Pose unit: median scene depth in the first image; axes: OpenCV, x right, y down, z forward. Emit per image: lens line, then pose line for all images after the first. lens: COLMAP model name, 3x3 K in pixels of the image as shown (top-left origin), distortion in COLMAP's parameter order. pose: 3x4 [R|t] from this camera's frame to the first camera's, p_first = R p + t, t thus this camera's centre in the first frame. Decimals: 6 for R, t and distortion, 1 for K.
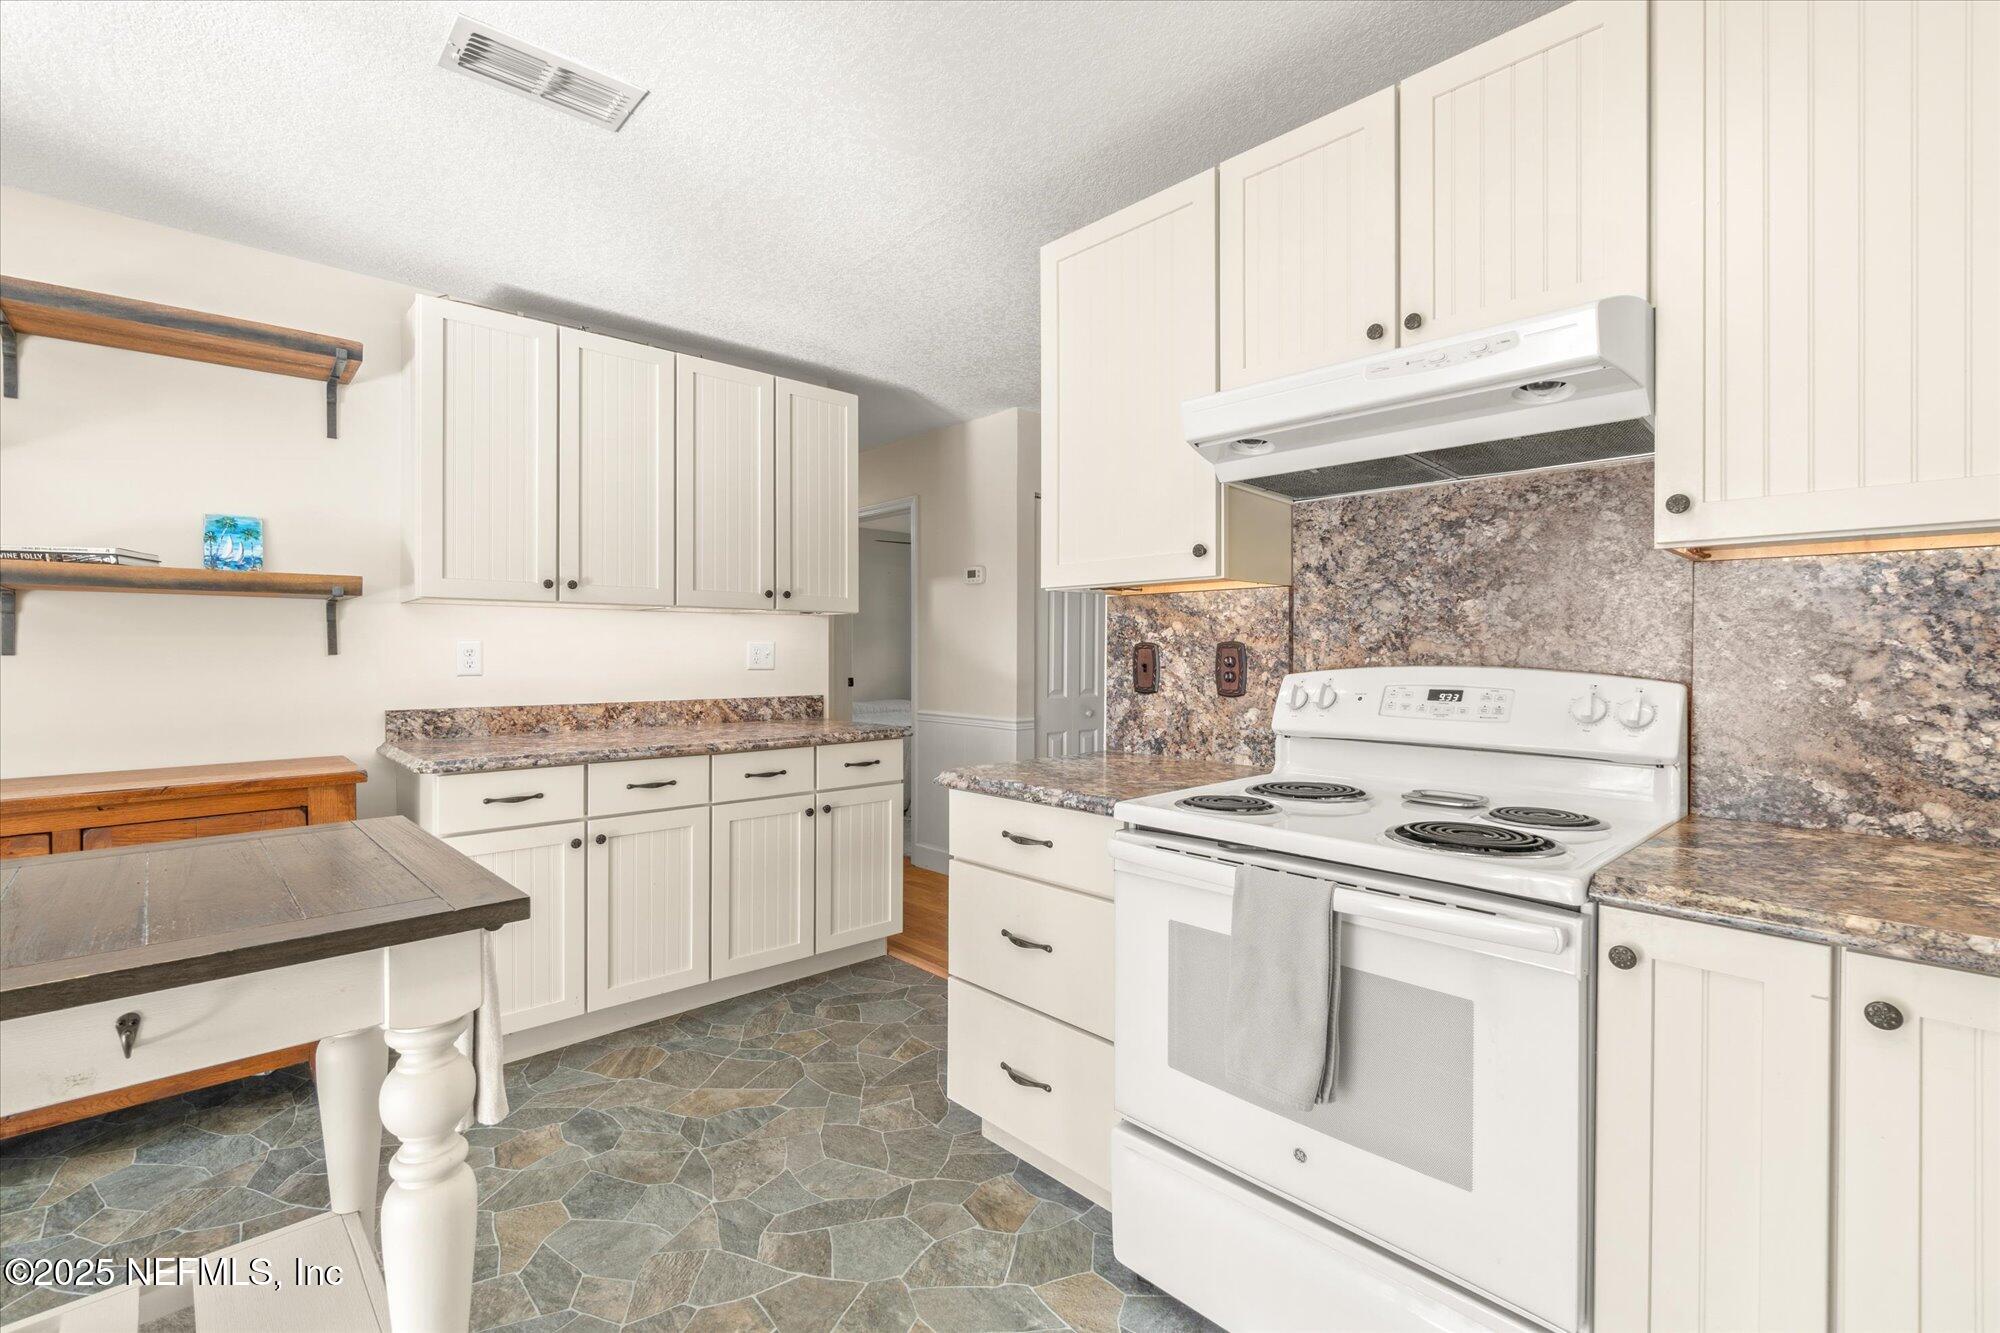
lens RADIAL K [[901.6, 0, 1020.9], [0, 901.6, 654.4], [0, 0, 1]] dist [0.000237, -0.000542]
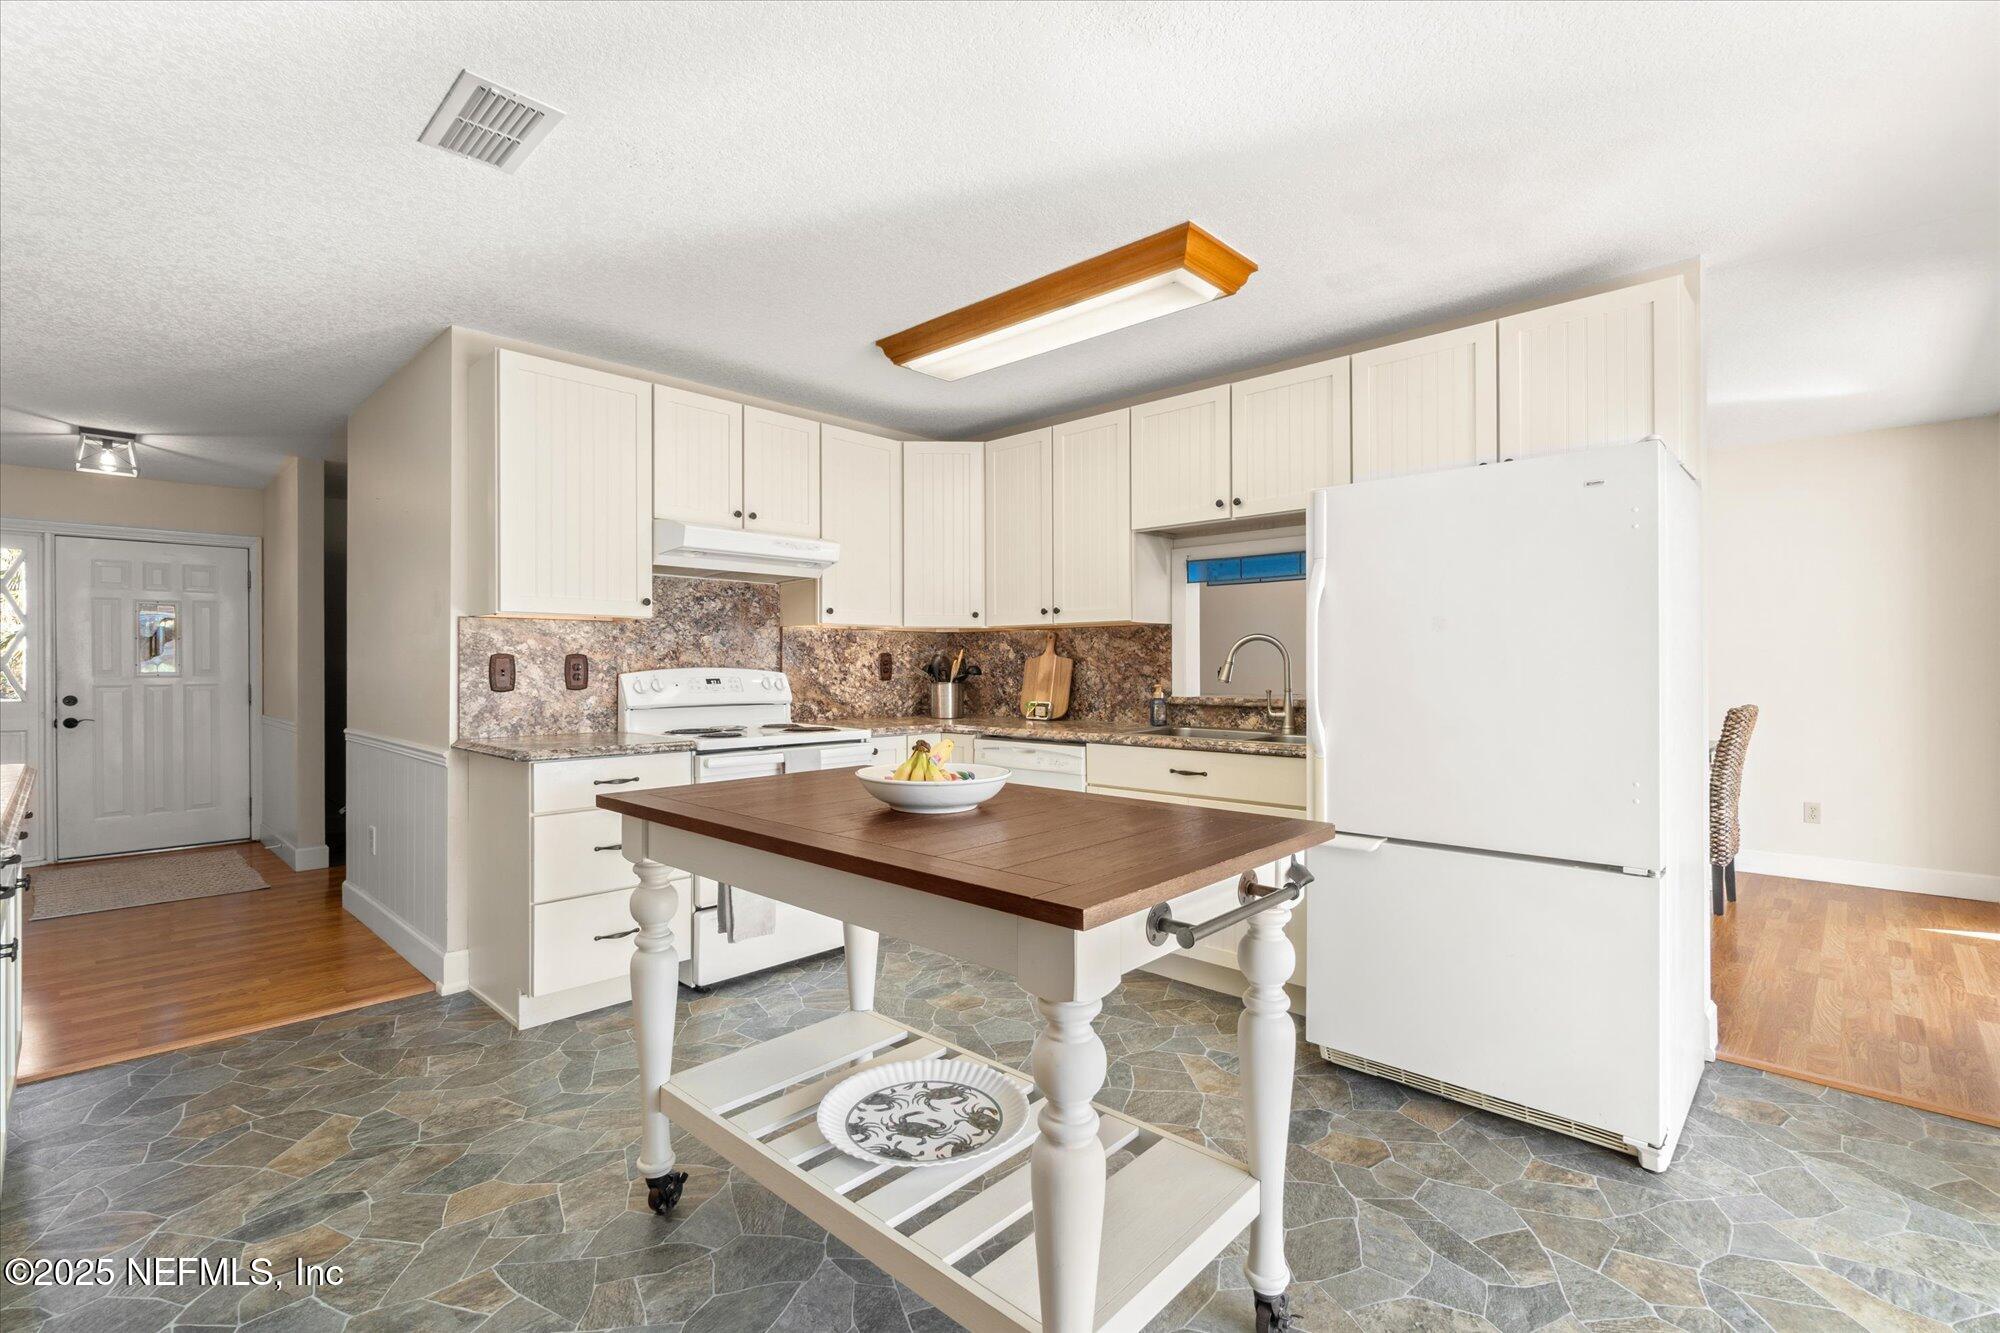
lens RADIAL K [[901.6, 0, 1000.4], [0, 901.6, 672.5], [0, 0, 1]] dist [0.000237, -0.000542]
pose [[-0.072276, -0.011107, 0.997323, -1.378728], [0.004172, 0.999926, 0.011439, 0.002929], [-0.997376, 0.004988, -0.072224, 0.393169]]
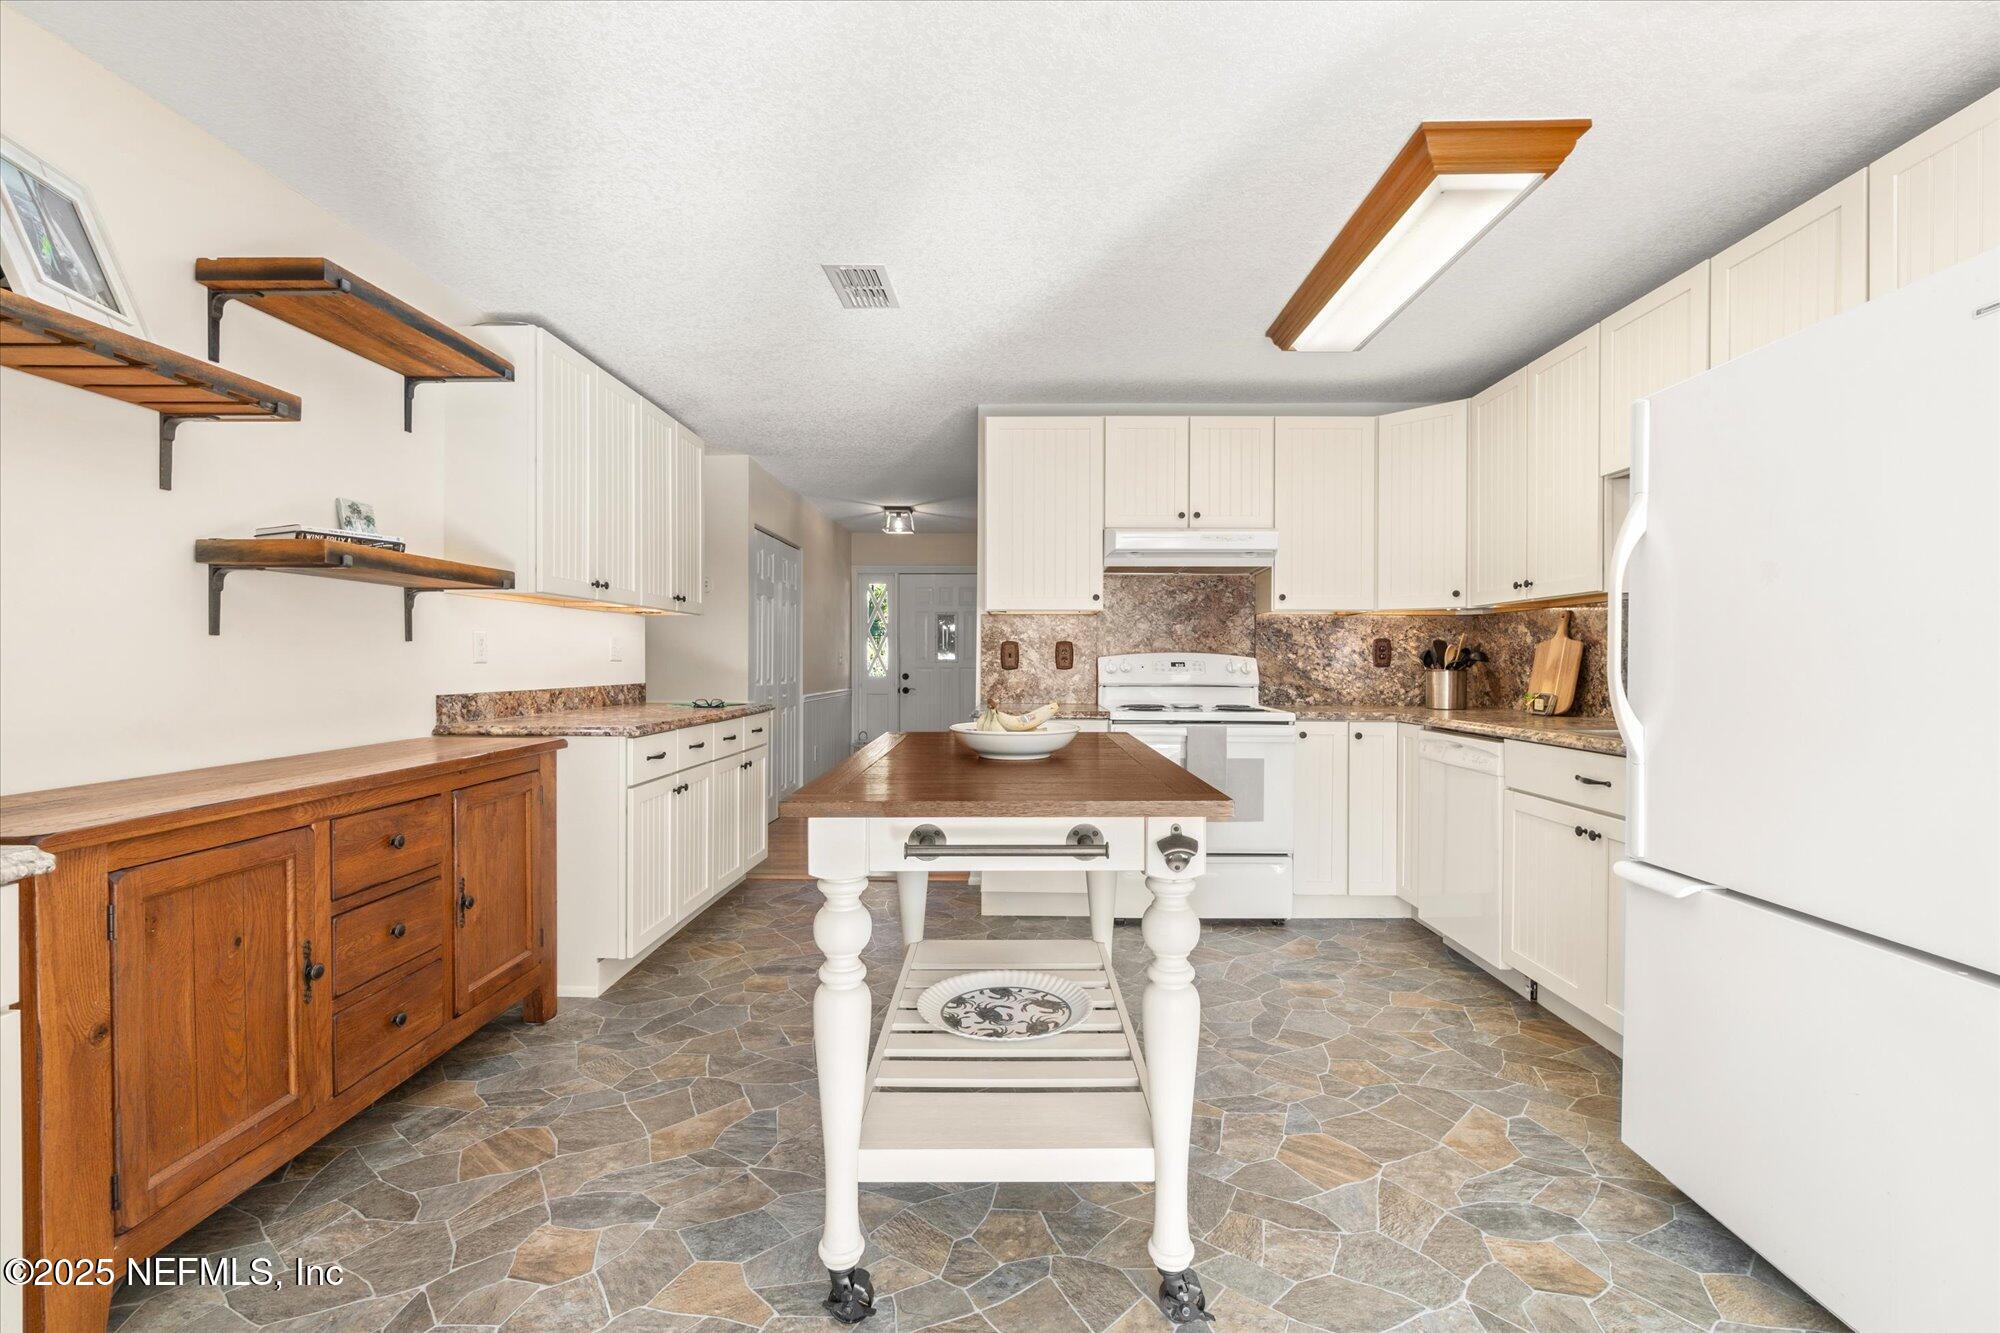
lens RADIAL K [[901.6, 0, 1021.2], [0, 901.6, 669.2], [0, 0, 1]] dist [0.000237, -0.000542]
pose [[0.683822, -0.007061, 0.729614, -1.275102], [0.001345, 0.999964, 0.008416, 0.030752], [-0.729647, -0.004774, 0.683807, -0.272103]]
